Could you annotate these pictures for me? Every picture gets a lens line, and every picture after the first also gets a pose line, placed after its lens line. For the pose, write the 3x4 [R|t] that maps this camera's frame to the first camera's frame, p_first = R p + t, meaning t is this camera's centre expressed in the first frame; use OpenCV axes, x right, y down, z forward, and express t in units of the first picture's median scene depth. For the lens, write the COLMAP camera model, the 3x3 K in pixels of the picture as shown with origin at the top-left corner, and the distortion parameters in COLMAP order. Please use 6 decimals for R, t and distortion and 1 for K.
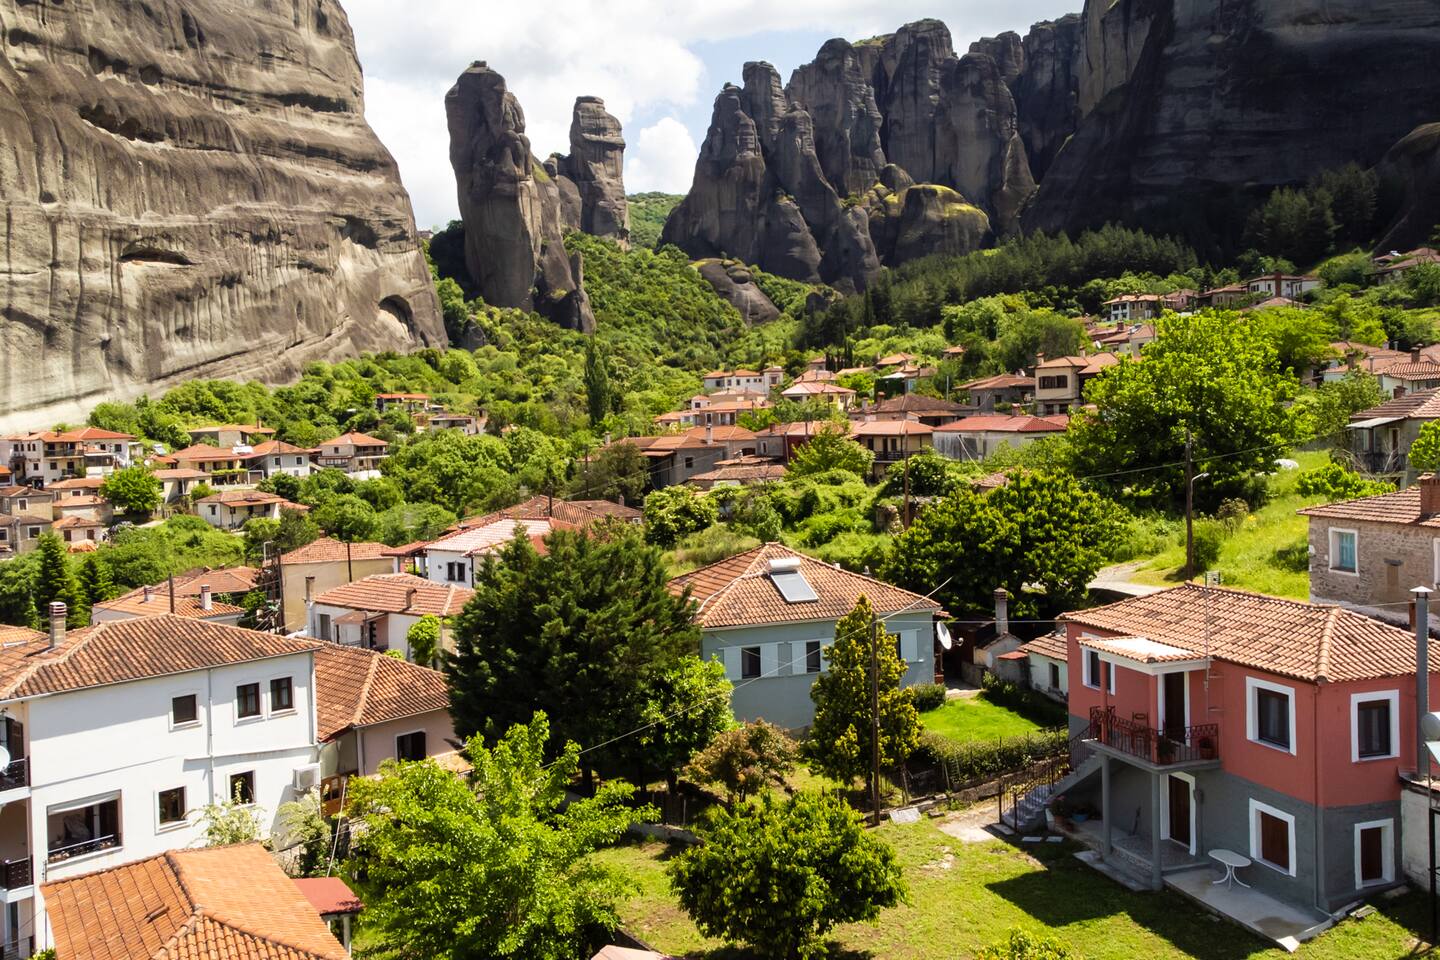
lens RADIAL K [[1272.7, 0, 715.5], [0, 1272.7, 477.1], [0, 0, 1]] dist [0.011567, 0.100315]
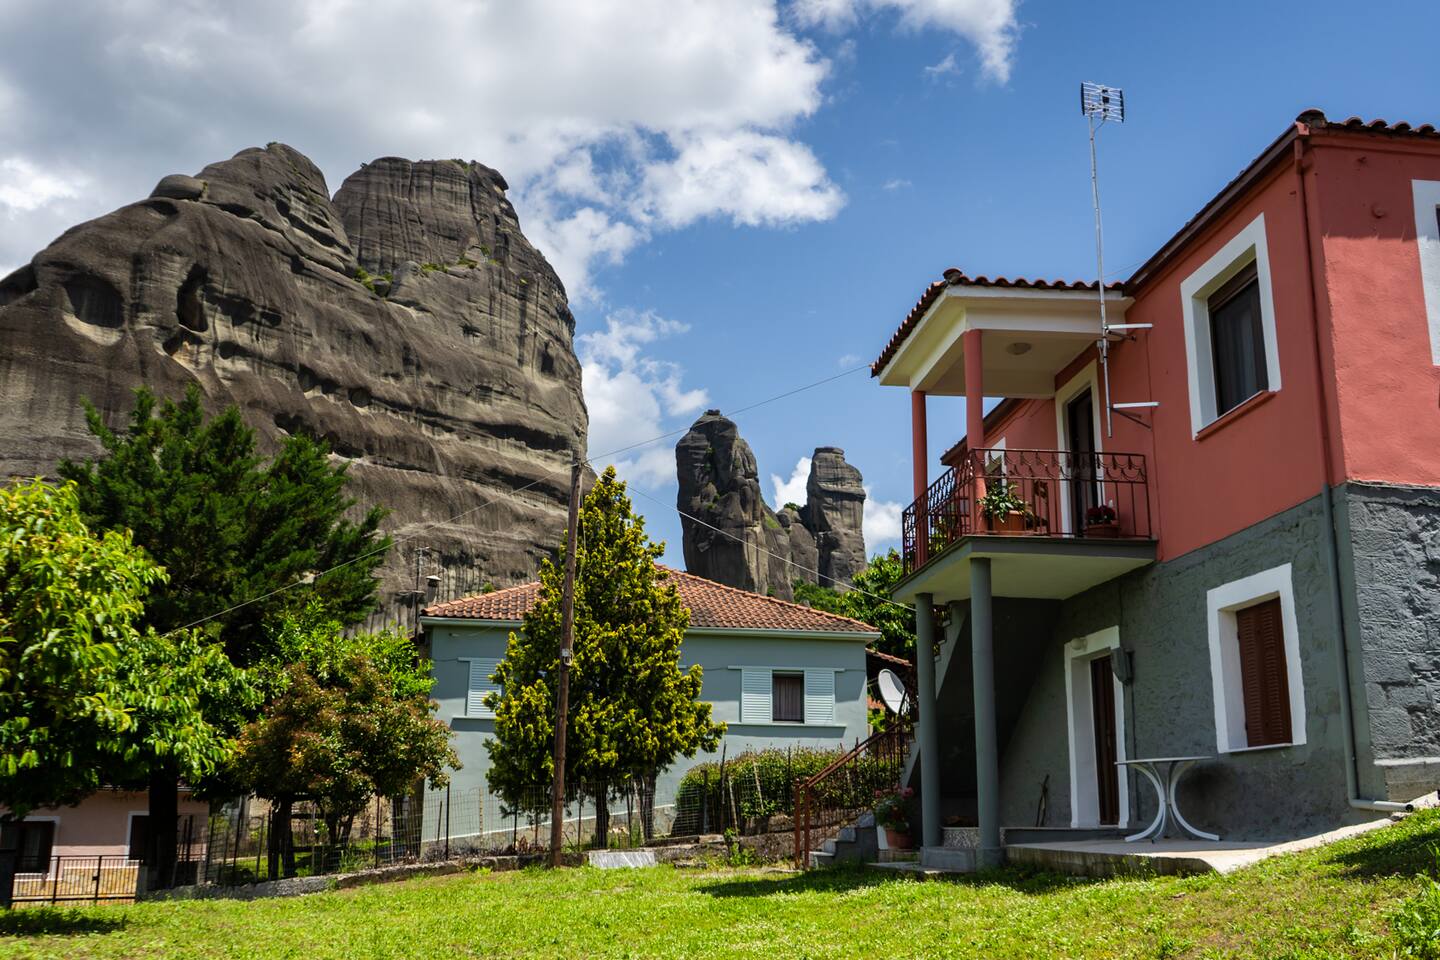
lens RADIAL K [[1378.2, 0, 716.2], [0, 1378.2, 477.9], [0, 0, 1]] dist [-0.009416, 0.009155]
pose [[0.981630, -0.008915, -0.190588, 0.030737], [-0.045434, 0.959252, -0.278876, 0.029122], [0.185308, 0.282412, 0.941225, 0.051567]]
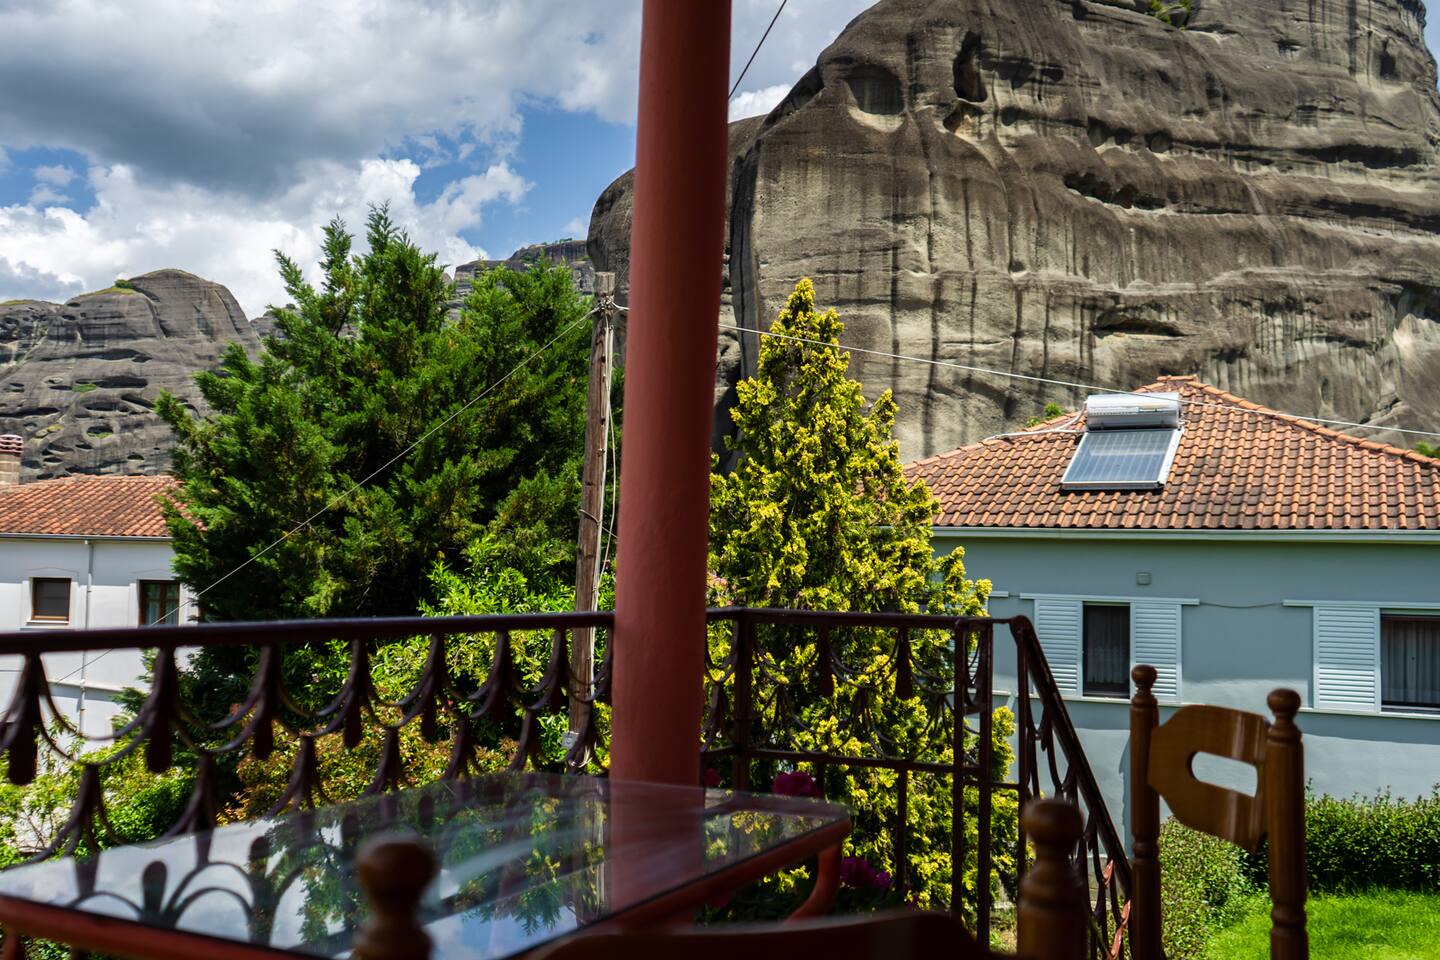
lens RADIAL K [[1366.6, 0, 721.3], [0, 1366.6, 472.4], [0, 0, 1]] dist [0.003097, -0.002492]
pose [[0.704946, -0.000846, -0.709260, 0.033446], [-0.071554, 0.994813, -0.072306, 0.017196], [0.705642, 0.101722, 0.701229, 0.089815]]
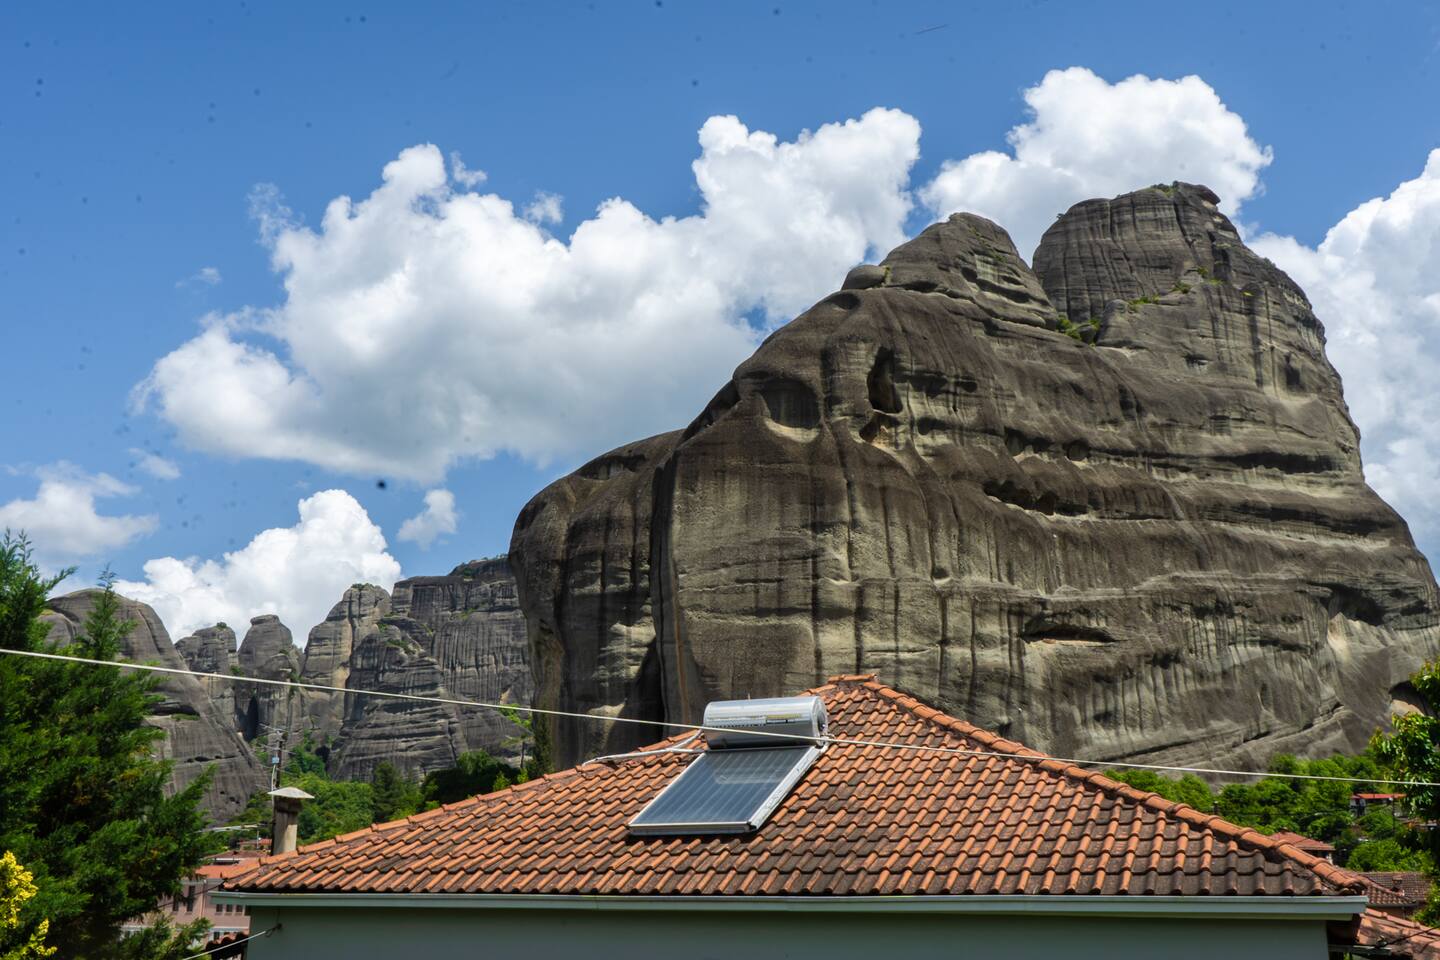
lens RADIAL K [[1380.0, 0, 713.3], [0, 1380.0, 478.4], [0, 0, 1]] dist [-0.002205, -0.000337]
pose [[0.726694, -0.164427, -0.666992, 0.033959], [-0.052050, 0.954962, -0.292127, 0.014978], [0.684986, 0.247004, 0.685407, 0.106959]]
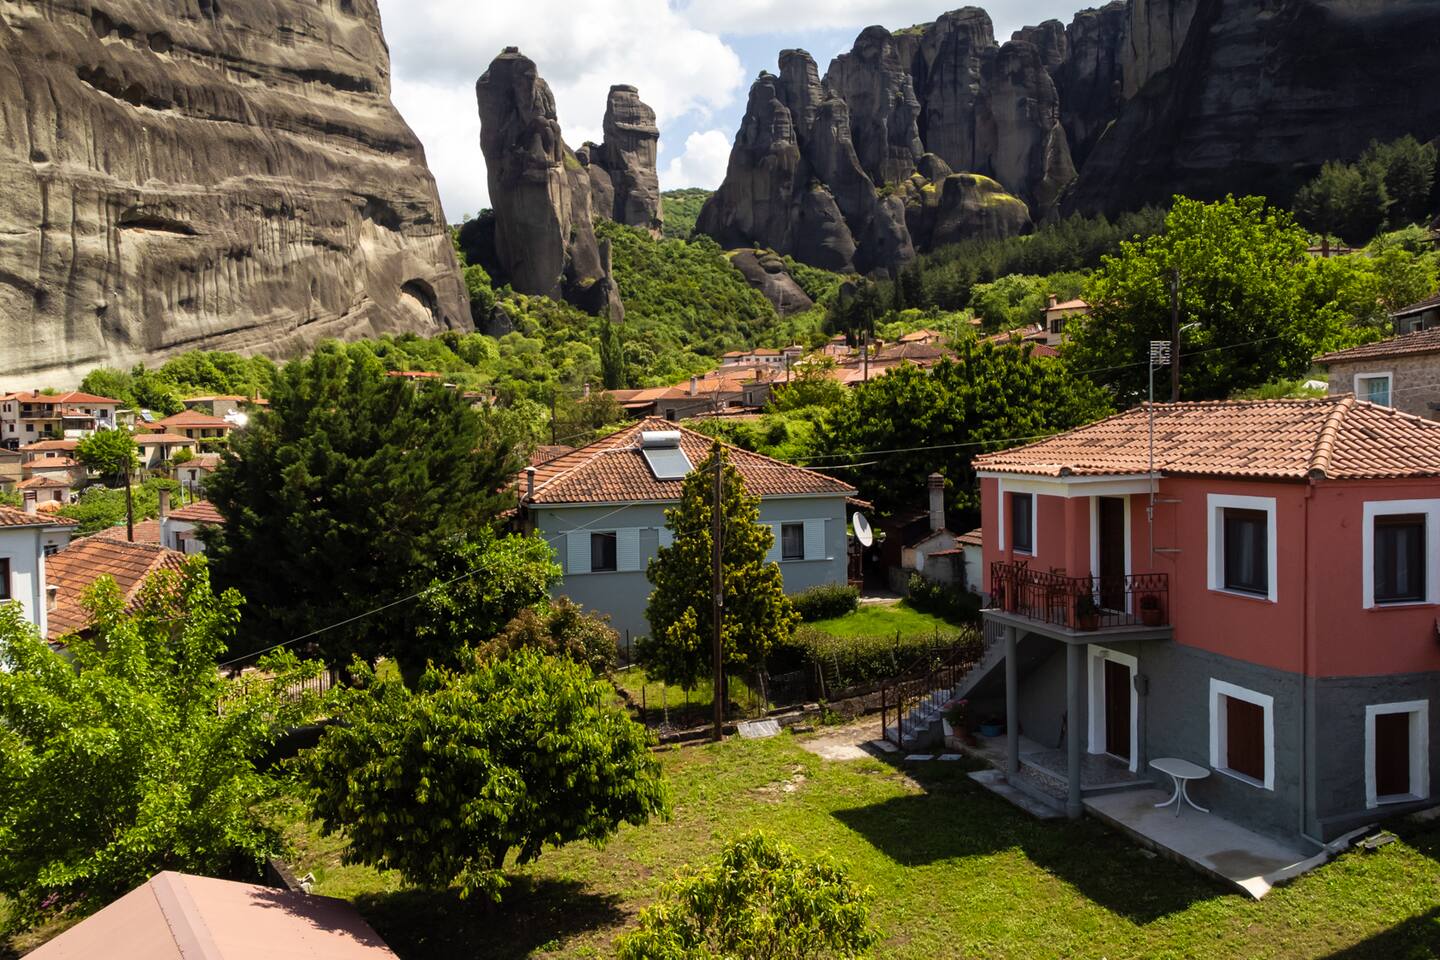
lens RADIAL K [[1272.7, 0, 715.5], [0, 1272.7, 477.1], [0, 0, 1]] dist [0.011567, 0.100315]
pose [[0.999432, 0.010283, -0.032103, 0.015722], [-0.010328, 0.999946, -0.001208, 0.013012], [0.032089, 0.001539, 0.999484, 0.028746]]
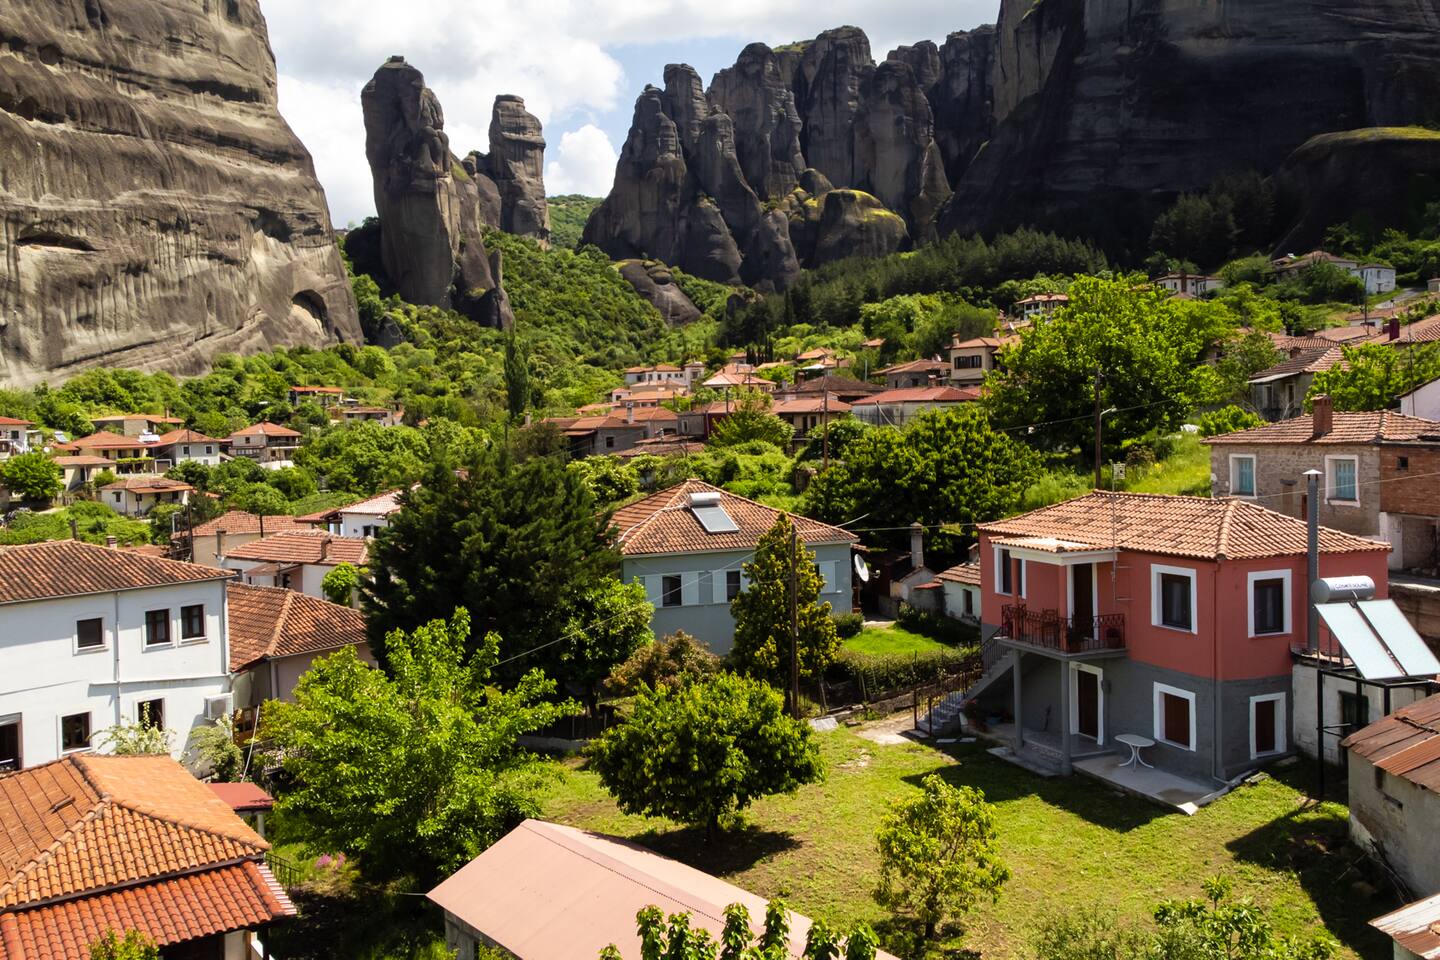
lens RADIAL K [[1272.7, 0, 715.5], [0, 1272.7, 477.1], [0, 0, 1]] dist [0.011567, 0.100315]
pose [[0.998052, 0.001690, 0.062372, -0.000069], [-0.001380, 0.999986, -0.005017, 0.007900], [-0.062380, 0.004921, 0.998040, -0.000598]]
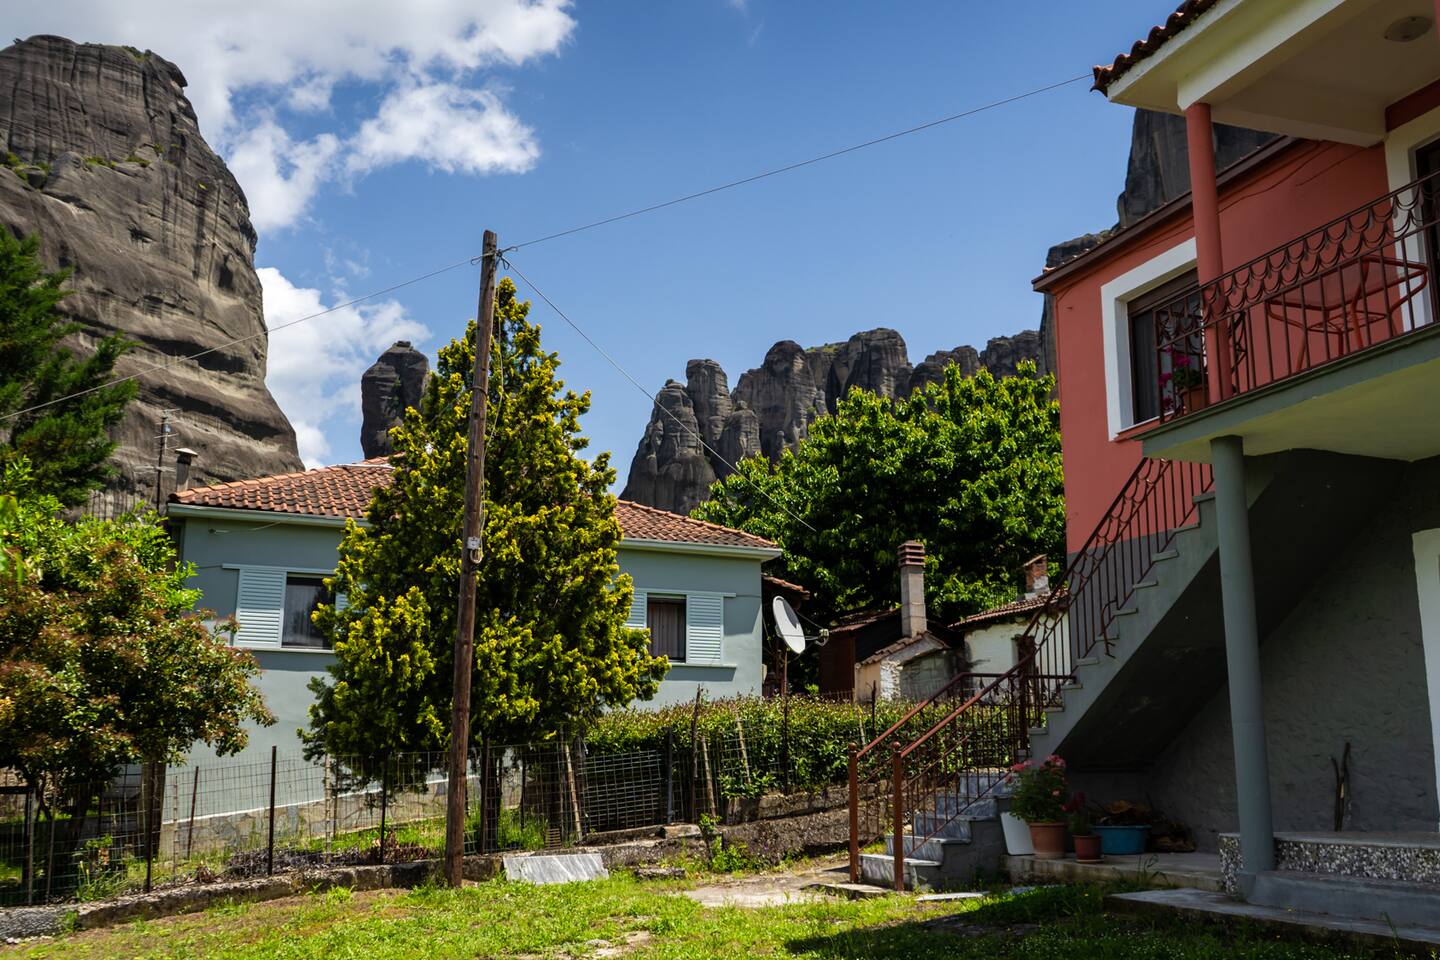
lens RADIAL K [[1380.0, 0, 713.3], [0, 1380.0, 478.4], [0, 0, 1]] dist [-0.002205, -0.000337]
pose [[0.998524, 0.041380, 0.035165, 0.018479], [-0.031332, 0.967915, -0.249318, 0.027586], [-0.044354, 0.247849, 0.967783, 0.070753]]
